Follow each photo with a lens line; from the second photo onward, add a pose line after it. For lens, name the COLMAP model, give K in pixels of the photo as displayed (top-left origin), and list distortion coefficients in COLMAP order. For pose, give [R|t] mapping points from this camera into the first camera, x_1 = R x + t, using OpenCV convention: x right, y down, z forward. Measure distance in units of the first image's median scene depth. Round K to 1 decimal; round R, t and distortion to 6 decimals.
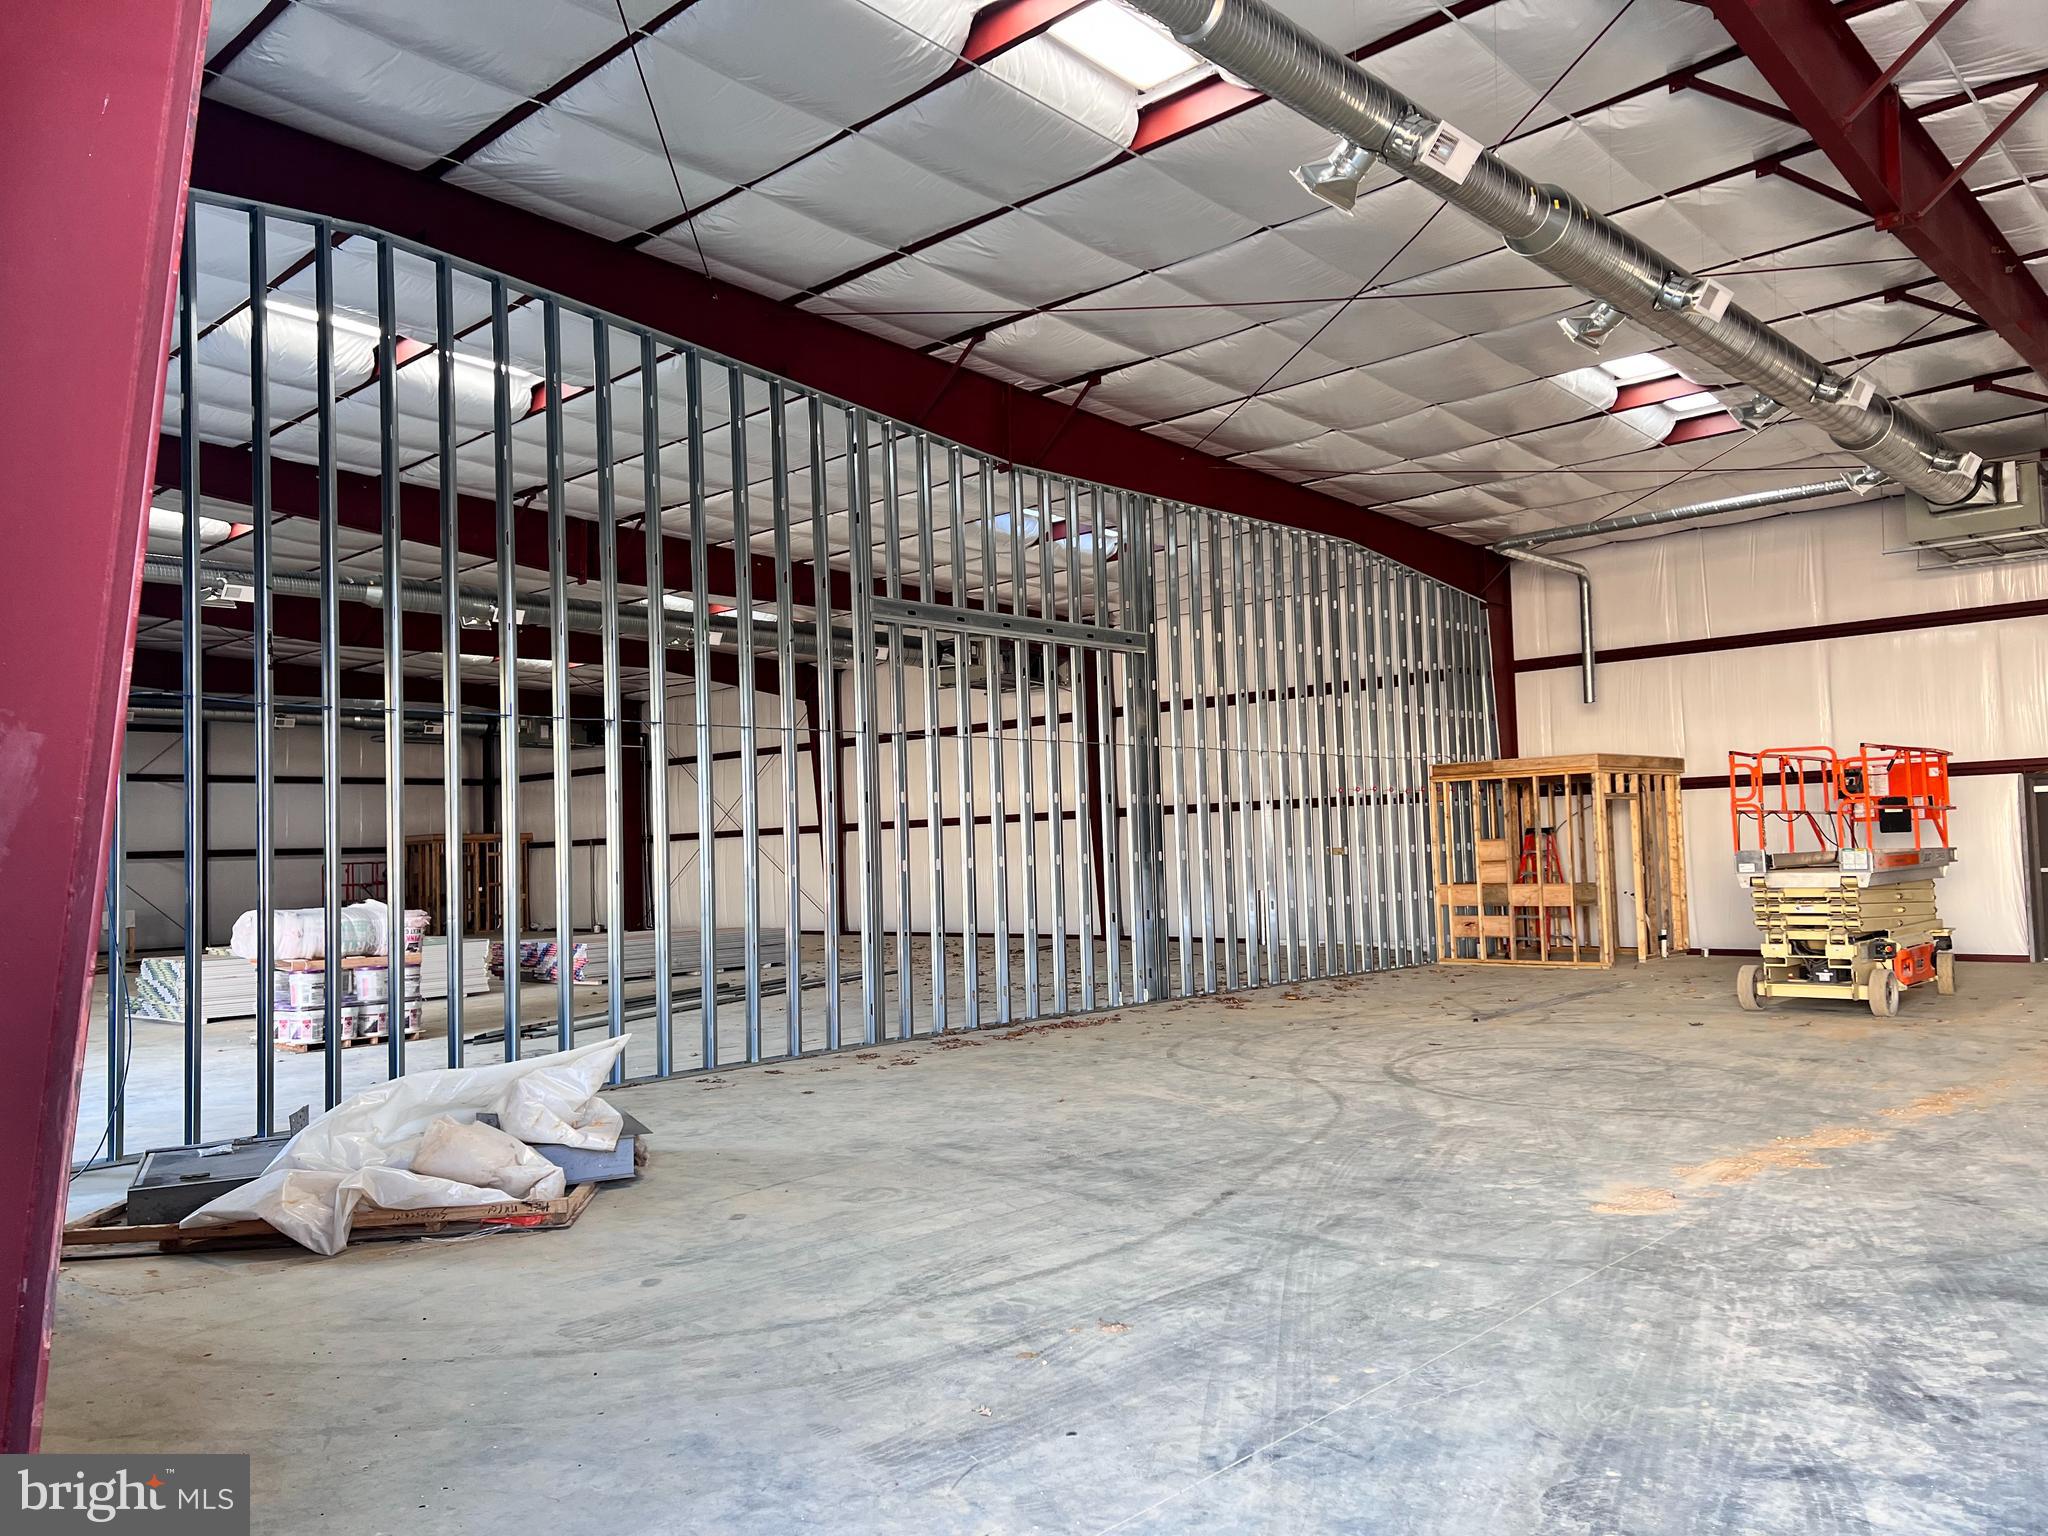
lens RADIAL K [[1526.1, 0, 1033.9], [0, 1526.1, 779.9], [0, 0, 1]] dist [0.069732, -0.073600]
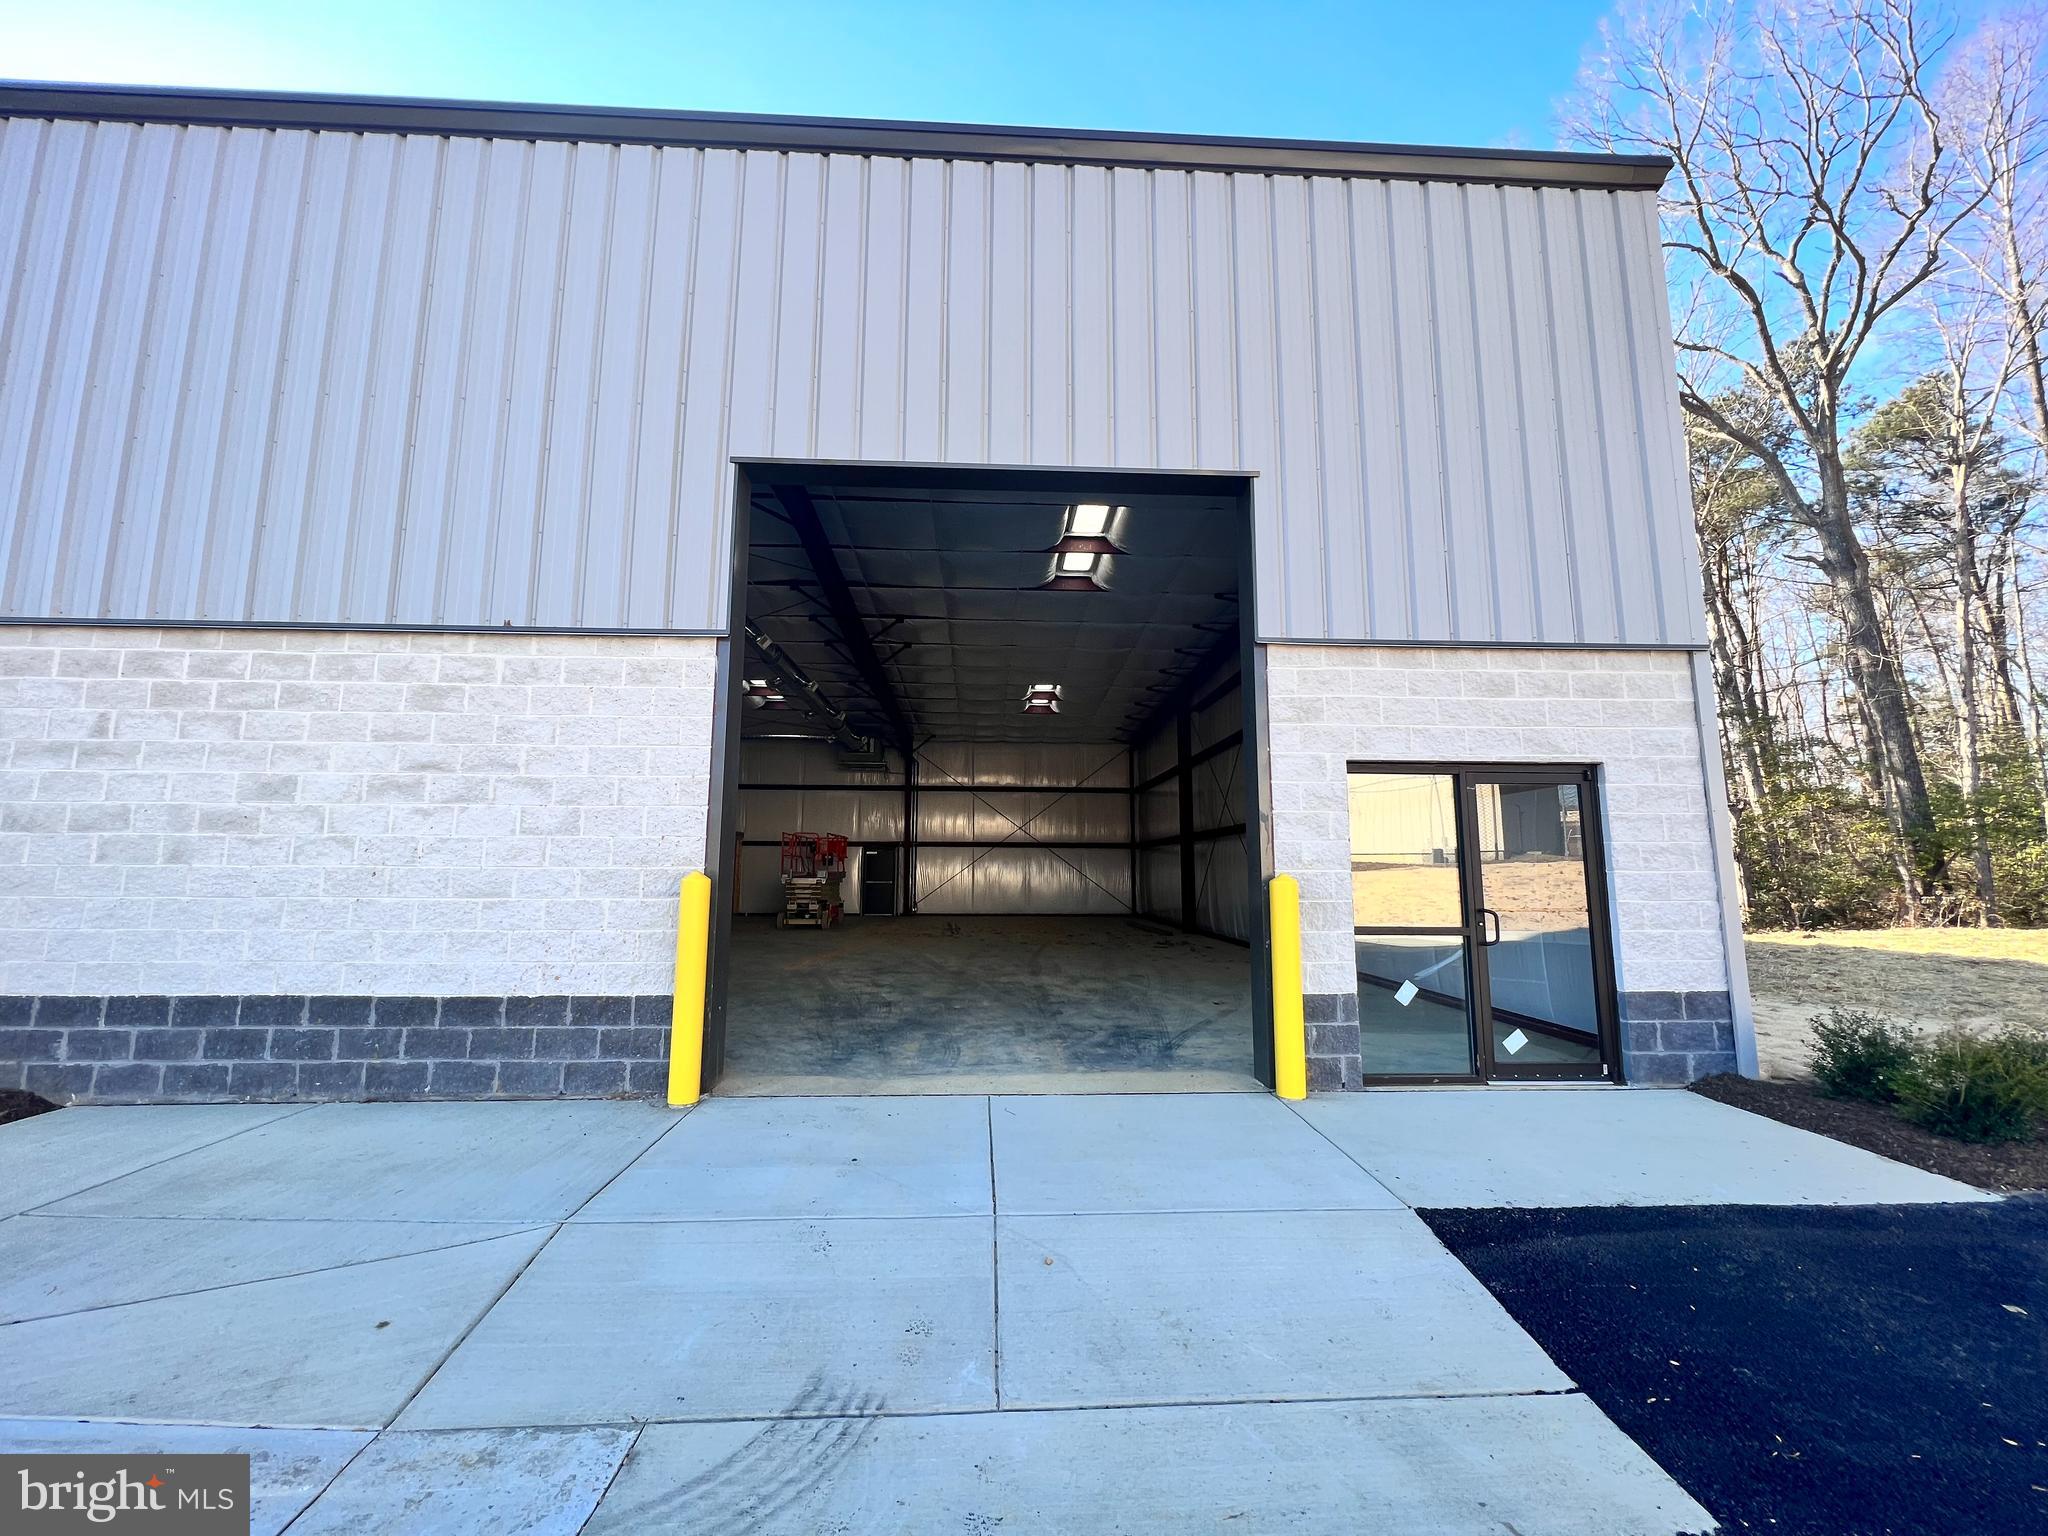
lens RADIAL K [[817.7, 0, 1017.3], [0, 817.7, 768.1], [0, 0, 1]] dist [-0.002697, 0.000947]
pose [[0.701360, 0.125236, 0.701719, -0.313853], [-0.061863, 0.991425, -0.115108, 0.010195], [-0.710118, 0.037322, 0.703093, -0.335985]]
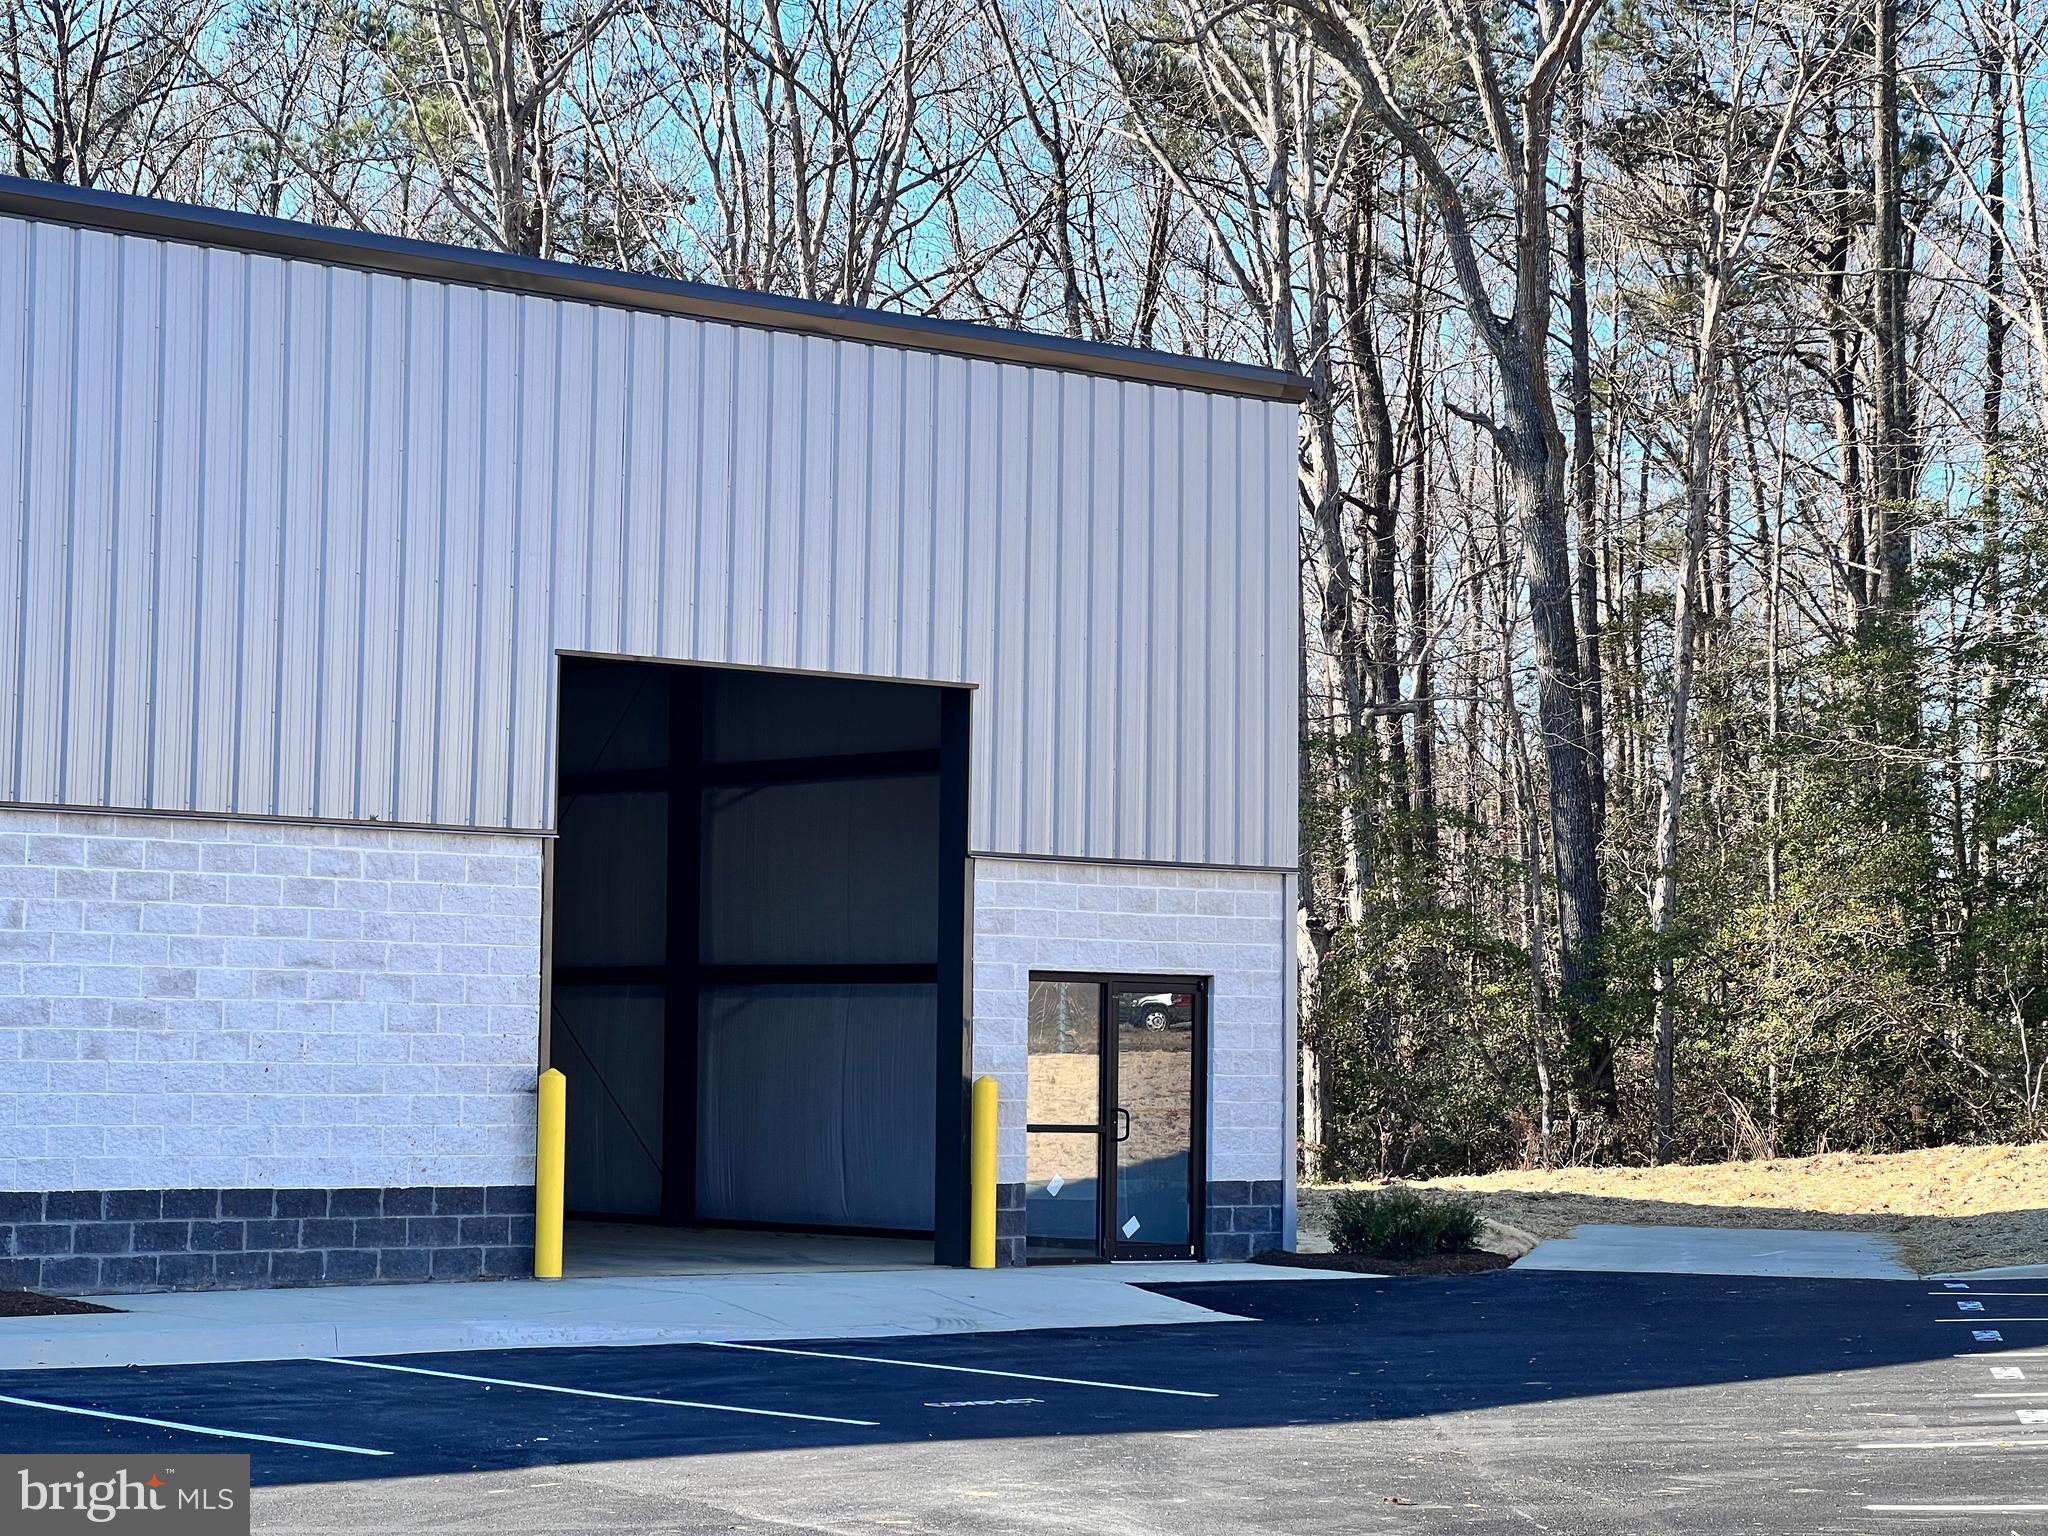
lens RADIAL K [[4599.6, 0, 1023.1], [0, 4599.6, 766.1], [0, 0, 1]] dist [0.280804, 0.000000]
pose [[0.128508, 0.100305, 0.986623, -2.592621], [-0.067558, 0.993446, -0.092199, 0.075486], [-0.989405, -0.054806, 0.134442, -0.505927]]
